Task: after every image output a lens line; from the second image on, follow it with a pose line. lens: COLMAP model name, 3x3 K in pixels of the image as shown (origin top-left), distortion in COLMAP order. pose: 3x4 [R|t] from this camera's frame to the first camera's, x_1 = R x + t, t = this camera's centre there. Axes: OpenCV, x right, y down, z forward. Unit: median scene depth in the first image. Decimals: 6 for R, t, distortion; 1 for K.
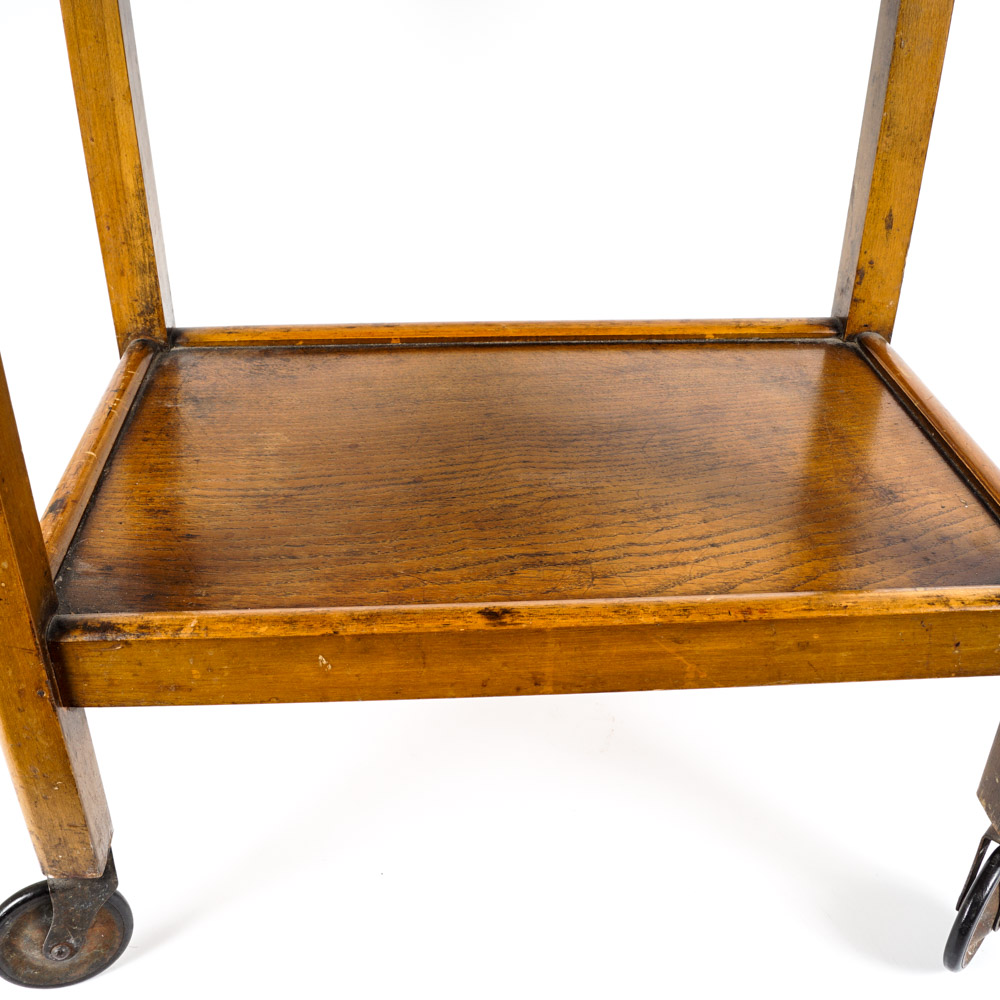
lens RADIAL K [[1117.0, 0, 481.4], [0, 1117.0, 500.7], [0, 0, 1]] dist [-0.091290, 0.019770]
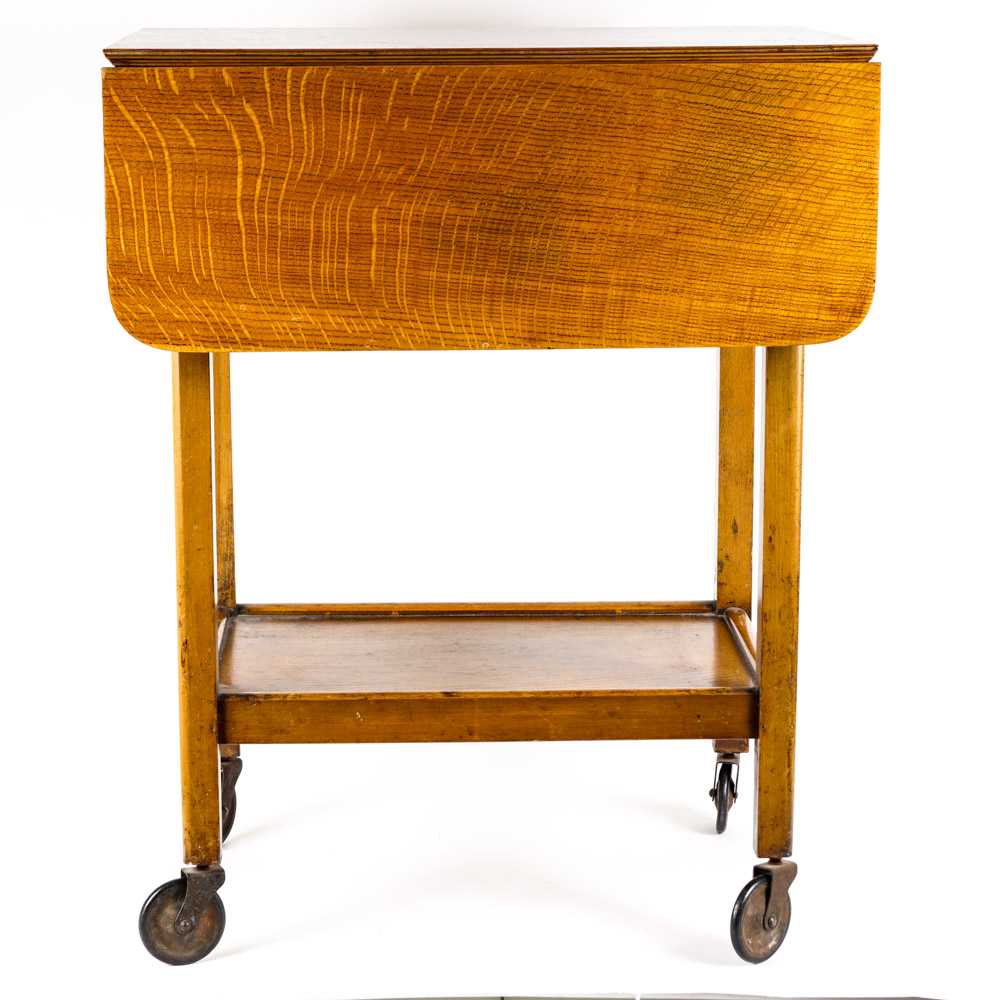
lens RADIAL K [[2884.3, 0, 500.0], [0, 2884.3, 500.0], [0, 0, 1]] dist [0.026785, 0.194085]
pose [[0.999686, -0.000316, -0.025069, 0.221208], [-0.008522, 0.936088, -0.351662, 1.502735], [0.023578, 0.351765, 0.935791, -3.689159]]
